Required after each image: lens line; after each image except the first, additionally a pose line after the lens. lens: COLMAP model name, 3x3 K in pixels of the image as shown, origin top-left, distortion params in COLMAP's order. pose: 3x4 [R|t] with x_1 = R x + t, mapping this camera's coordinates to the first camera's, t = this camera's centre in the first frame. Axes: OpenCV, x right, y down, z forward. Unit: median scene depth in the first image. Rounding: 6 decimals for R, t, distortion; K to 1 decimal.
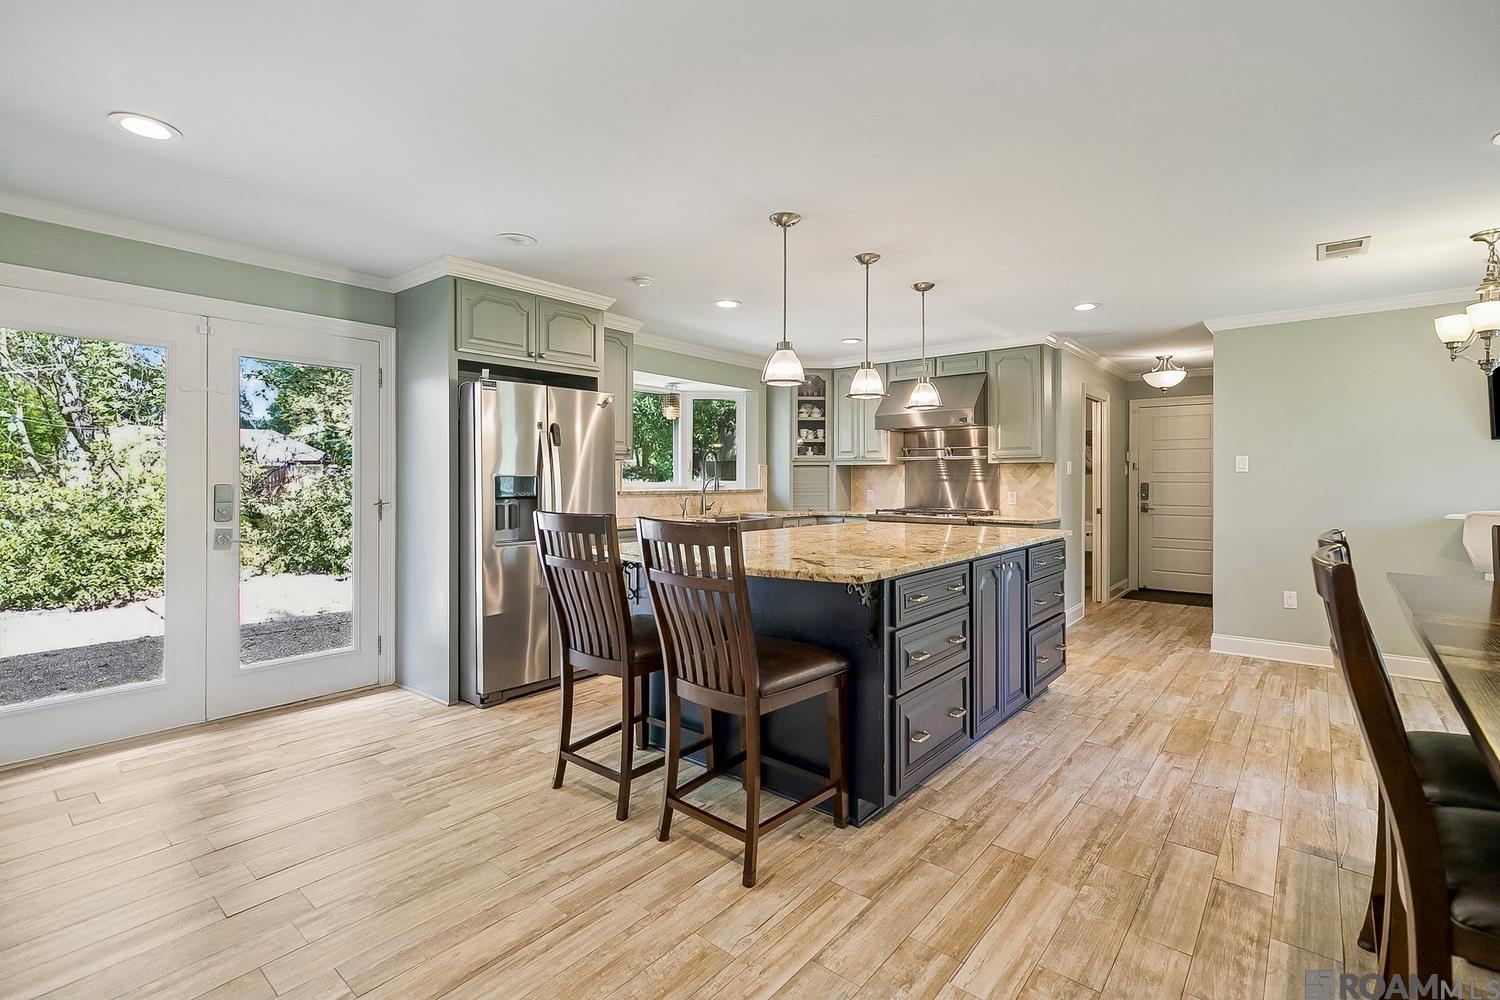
lens RADIAL K [[663.1, 0, 750.0], [0, 663.1, 500.0], [0, 0, 1]] dist [0.004572, -0.000043]
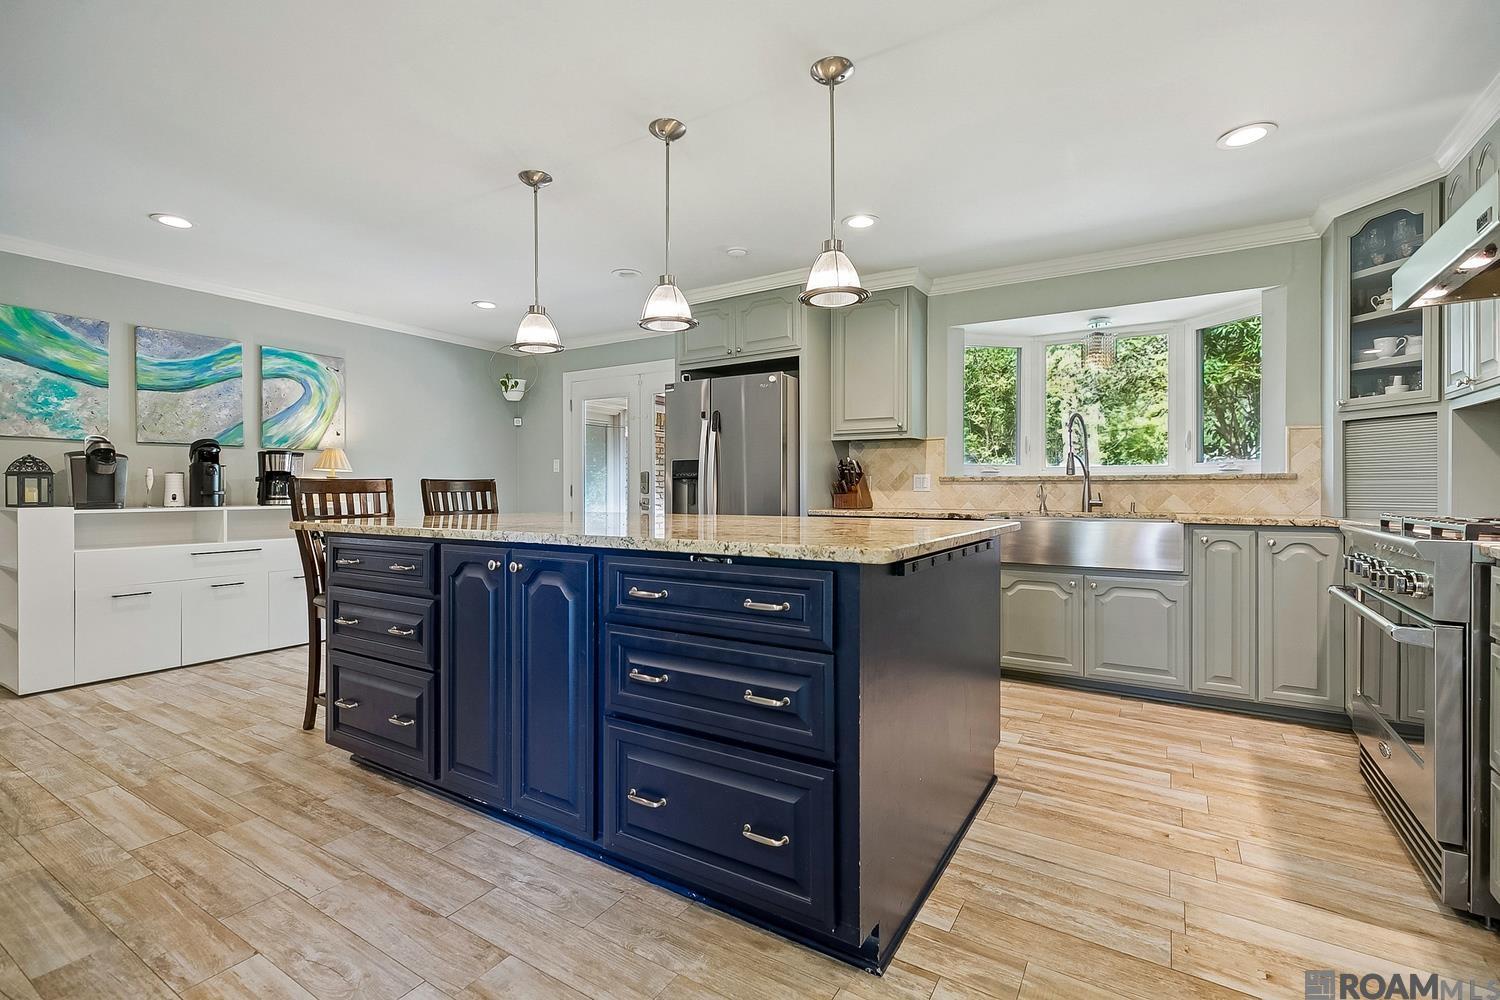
lens RADIAL K [[678.4, 0, 751.5], [0, 678.4, 485.8], [0, 0, 1]] dist [0.015253, -0.003460]
pose [[0.147795, -0.007594, -0.988989, 1.060201], [-0.033324, 0.999364, -0.012654, 0.030602], [0.988456, 0.034828, 0.147448, 1.136442]]
